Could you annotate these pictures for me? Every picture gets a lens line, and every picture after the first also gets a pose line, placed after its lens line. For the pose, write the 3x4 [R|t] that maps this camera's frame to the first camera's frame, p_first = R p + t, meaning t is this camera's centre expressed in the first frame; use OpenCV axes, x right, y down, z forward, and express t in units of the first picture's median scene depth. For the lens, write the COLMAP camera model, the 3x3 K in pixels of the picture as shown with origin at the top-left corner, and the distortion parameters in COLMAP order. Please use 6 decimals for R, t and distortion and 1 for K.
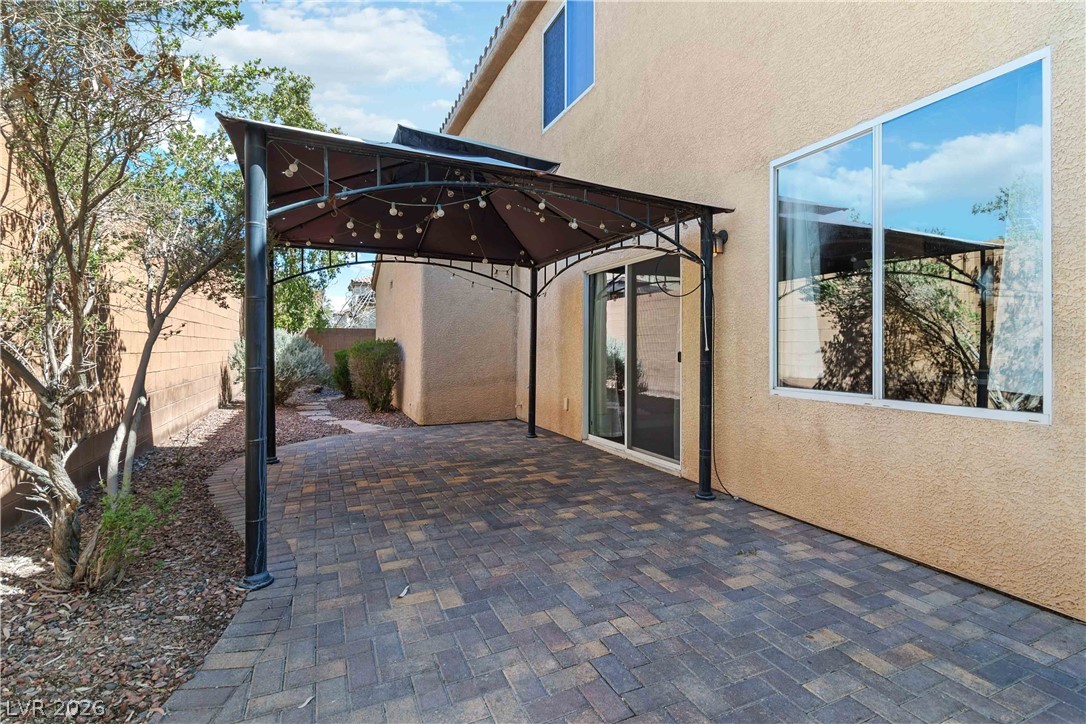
lens RADIAL K [[508.0, 0, 552.1], [0, 508.0, 346.3], [0, 0, 1]] dist [0.001846, 0.000412]
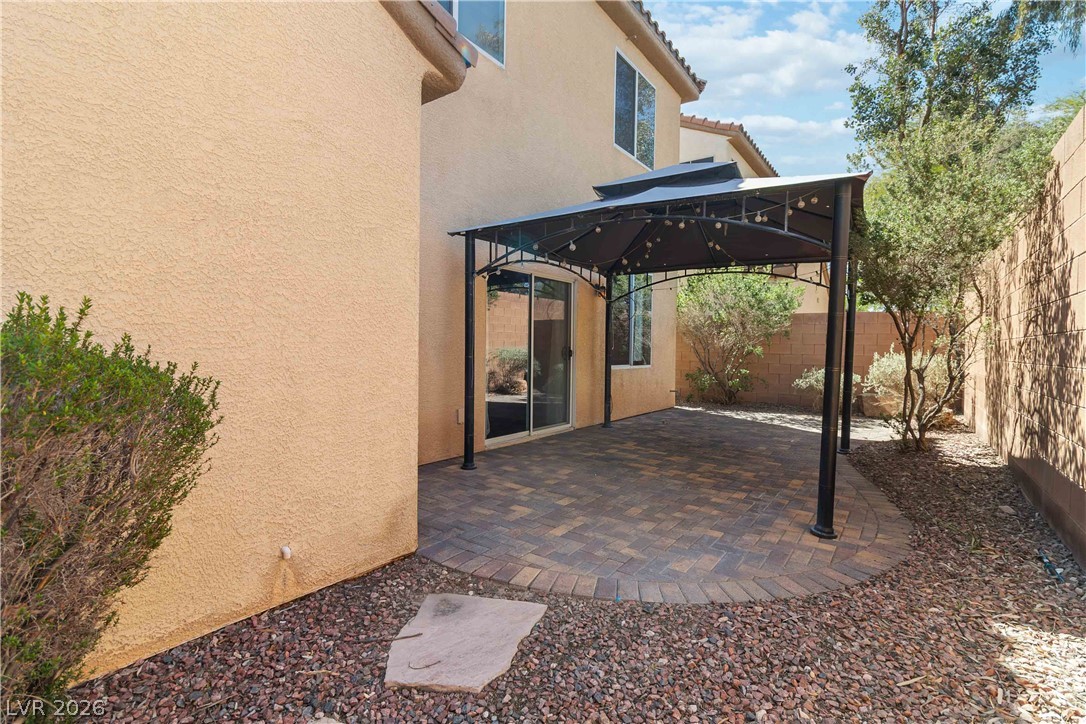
lens RADIAL K [[509.3, 0, 548.1], [0, 509.3, 356.4], [0, 0, 1]] dist [0.000707, 0.000466]
pose [[-0.498103, -0.028338, 0.866655, -1.079839], [-0.021073, 0.999566, 0.020572, 0.000698], [-0.866862, -0.008015, -0.498484, 1.884562]]
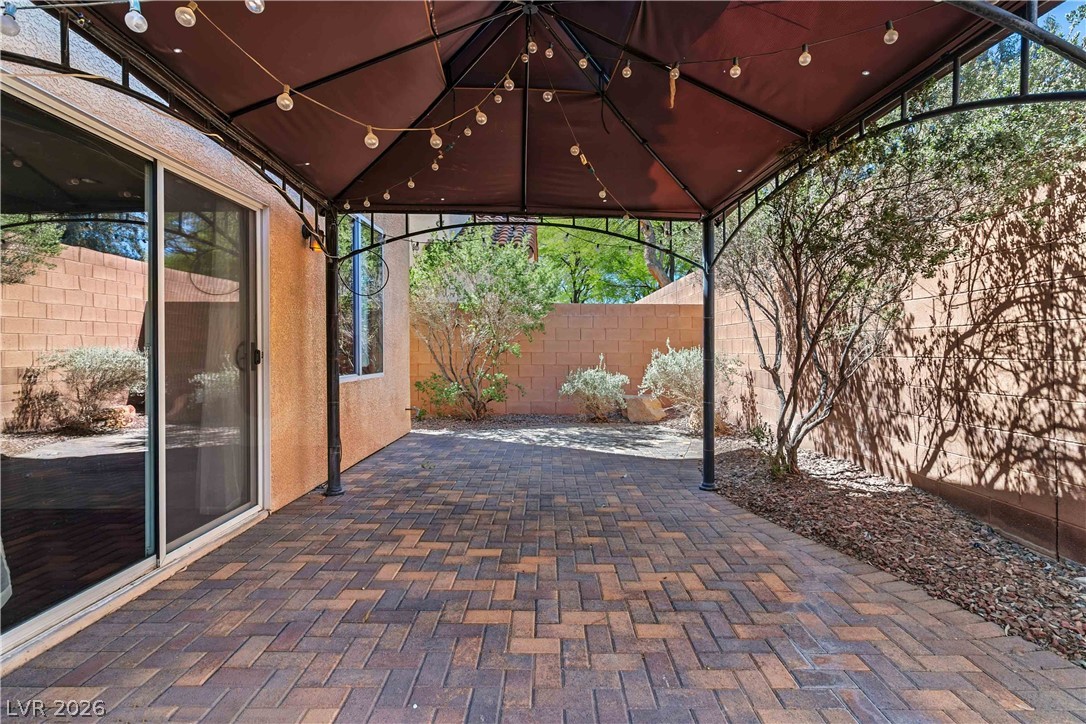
lens RADIAL K [[536.0, 0, 553.3], [0, 536.0, 352.3], [0, 0, 1]] dist [-0.000858, 0.009978]
pose [[-0.913356, -0.009428, 0.407053, -0.465150], [-0.008944, 0.999955, 0.003093, 0.008551], [-0.407064, -0.000815, -0.913399, 1.582860]]
